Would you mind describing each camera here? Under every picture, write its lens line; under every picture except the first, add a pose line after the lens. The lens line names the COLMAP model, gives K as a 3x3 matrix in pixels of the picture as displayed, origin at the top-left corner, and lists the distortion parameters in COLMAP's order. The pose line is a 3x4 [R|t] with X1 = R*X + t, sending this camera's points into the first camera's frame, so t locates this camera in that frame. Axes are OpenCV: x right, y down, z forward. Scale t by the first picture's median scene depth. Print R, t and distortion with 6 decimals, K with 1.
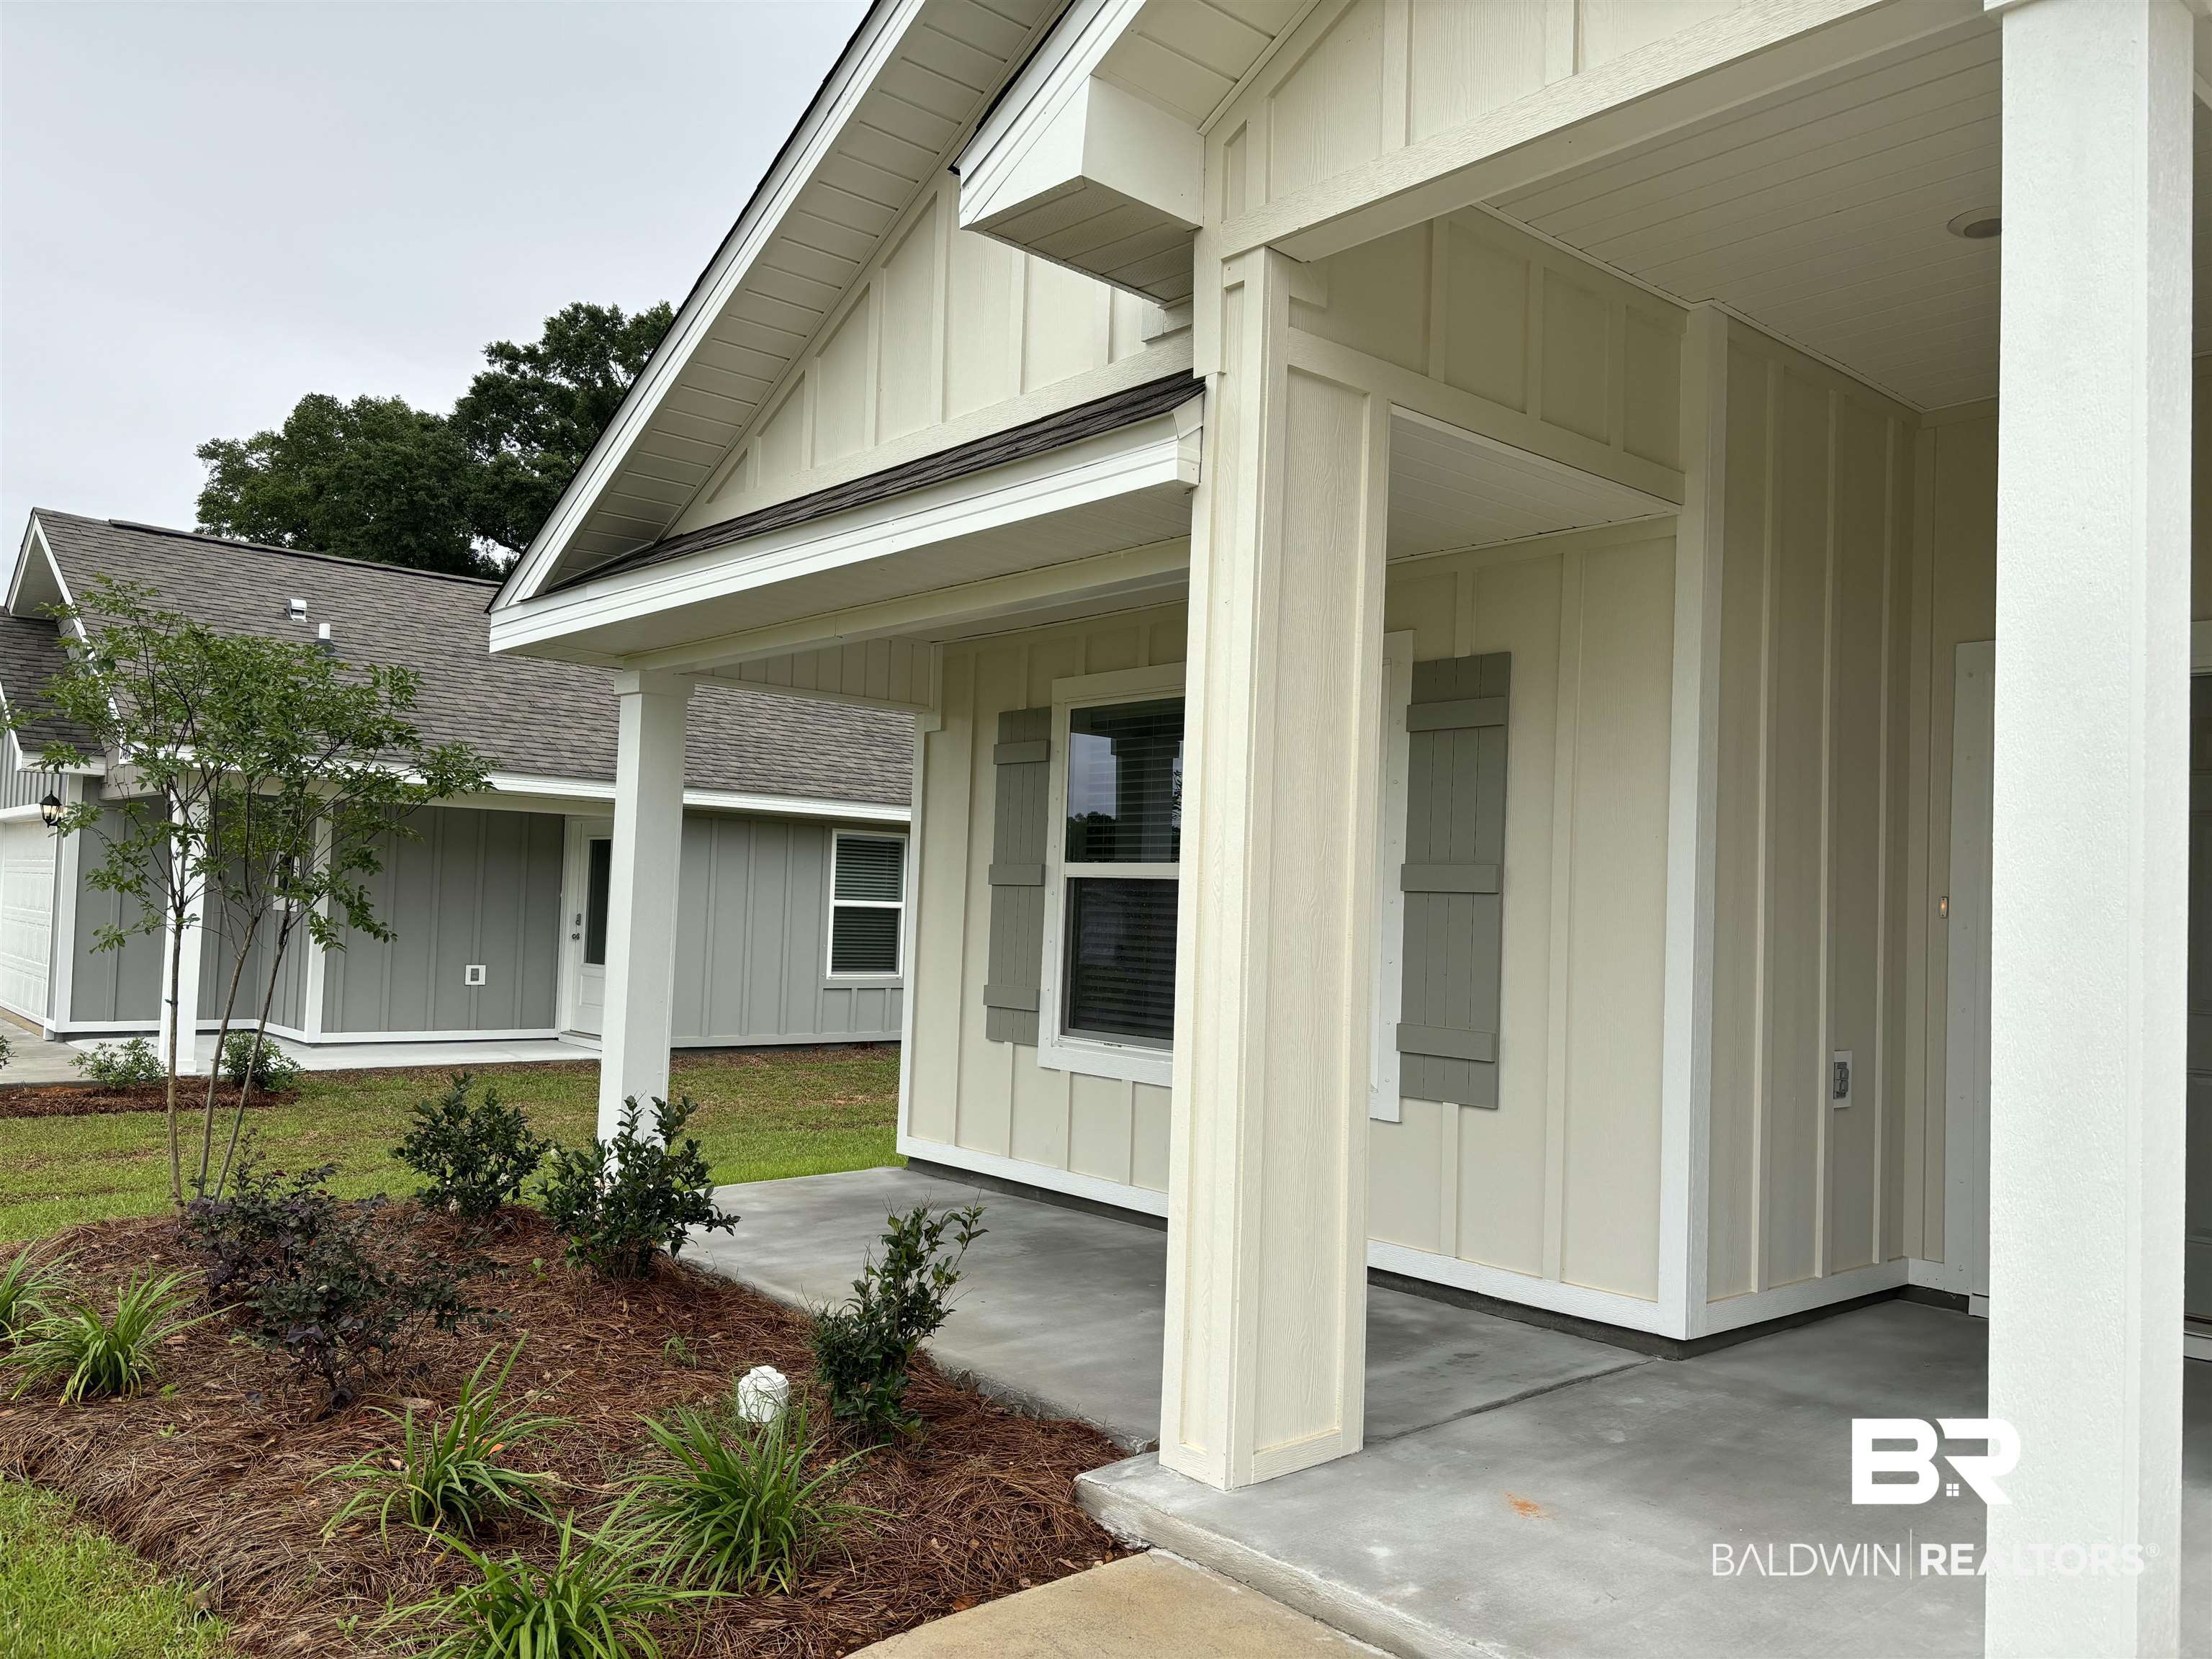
lens RADIAL K [[1669.9, 0, 1110.7], [0, 1669.9, 847.5], [0, 0, 1]] dist [0.053725, -0.002275]
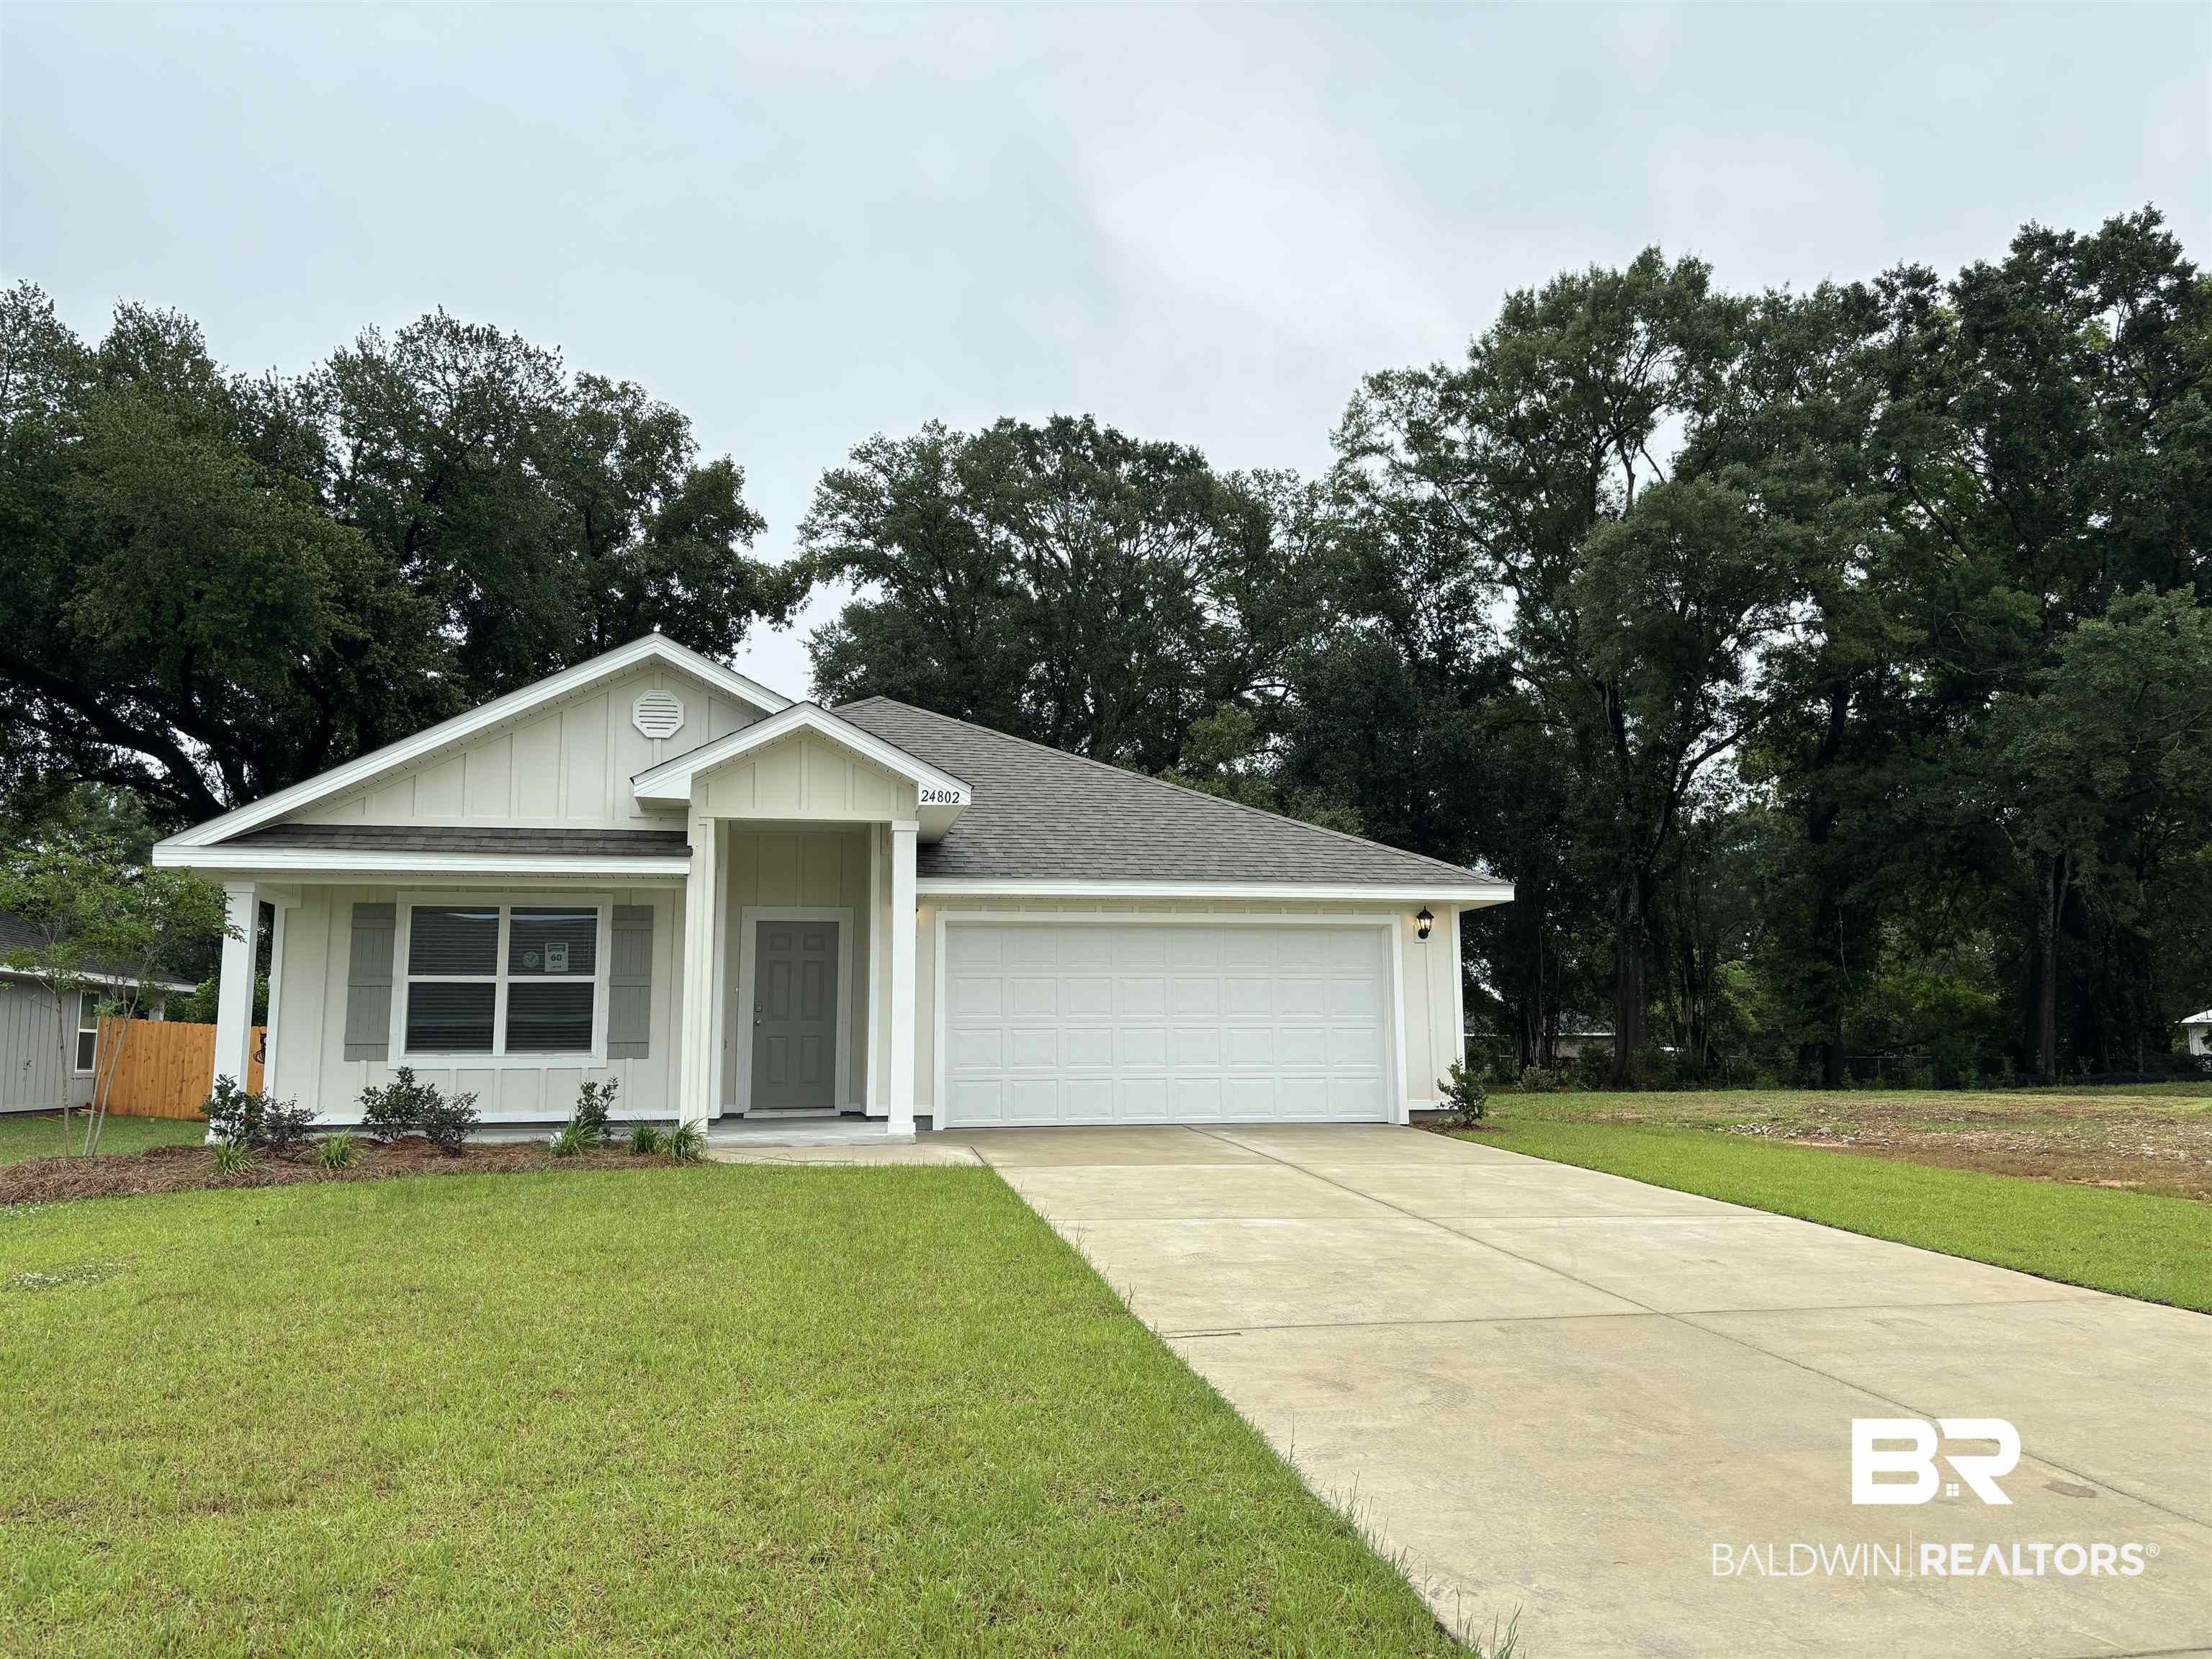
lens RADIAL K [[1669.9, 0, 1110.7], [0, 1669.9, 847.5], [0, 0, 1]] dist [0.053725, -0.002275]
pose [[0.509795, 0.068173, 0.857591, -1.904425], [-0.012579, 0.997339, -0.071805, -0.013564], [-0.860204, 0.025818, 0.509296, -1.220836]]
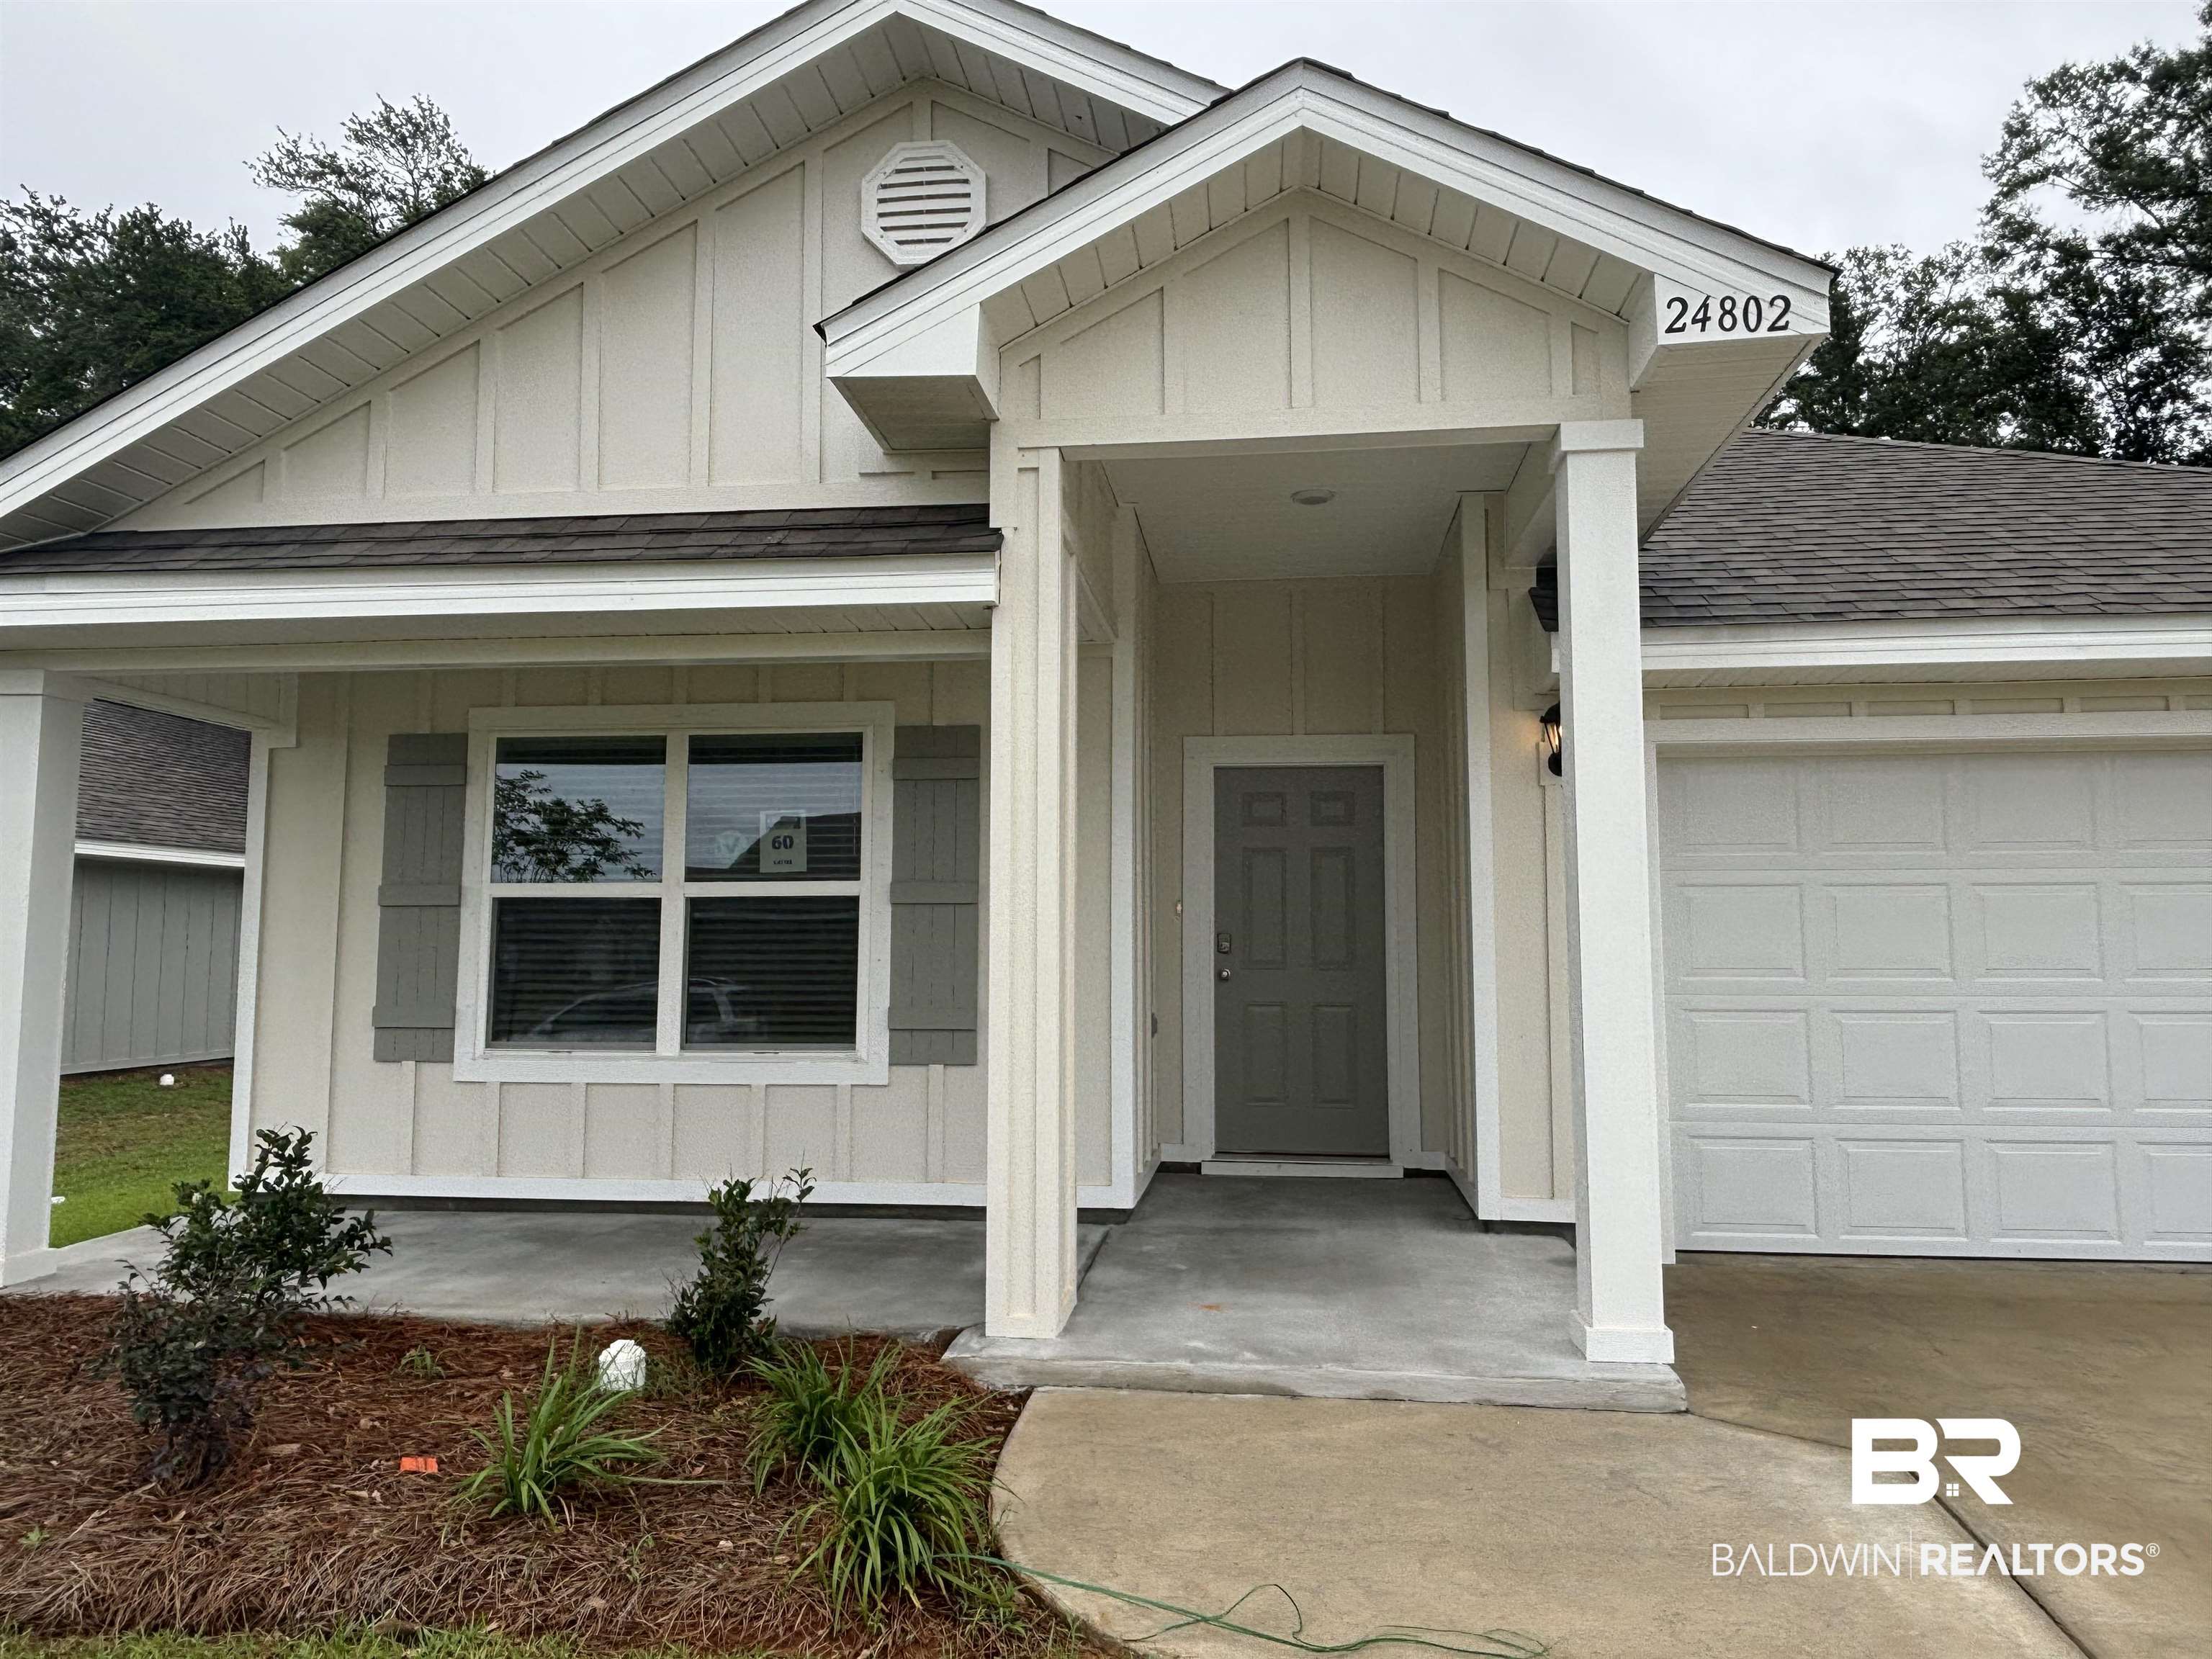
lens RADIAL K [[1552.3, 0, 1109.7], [0, 1552.3, 785.3], [0, 0, 1]] dist [0.107770, -0.095909]
pose [[0.748352, 0.034075, 0.662426, -0.507950], [-0.001077, 0.998741, -0.050157, -0.003953], [-0.663301, 0.036822, 0.747446, -0.004488]]
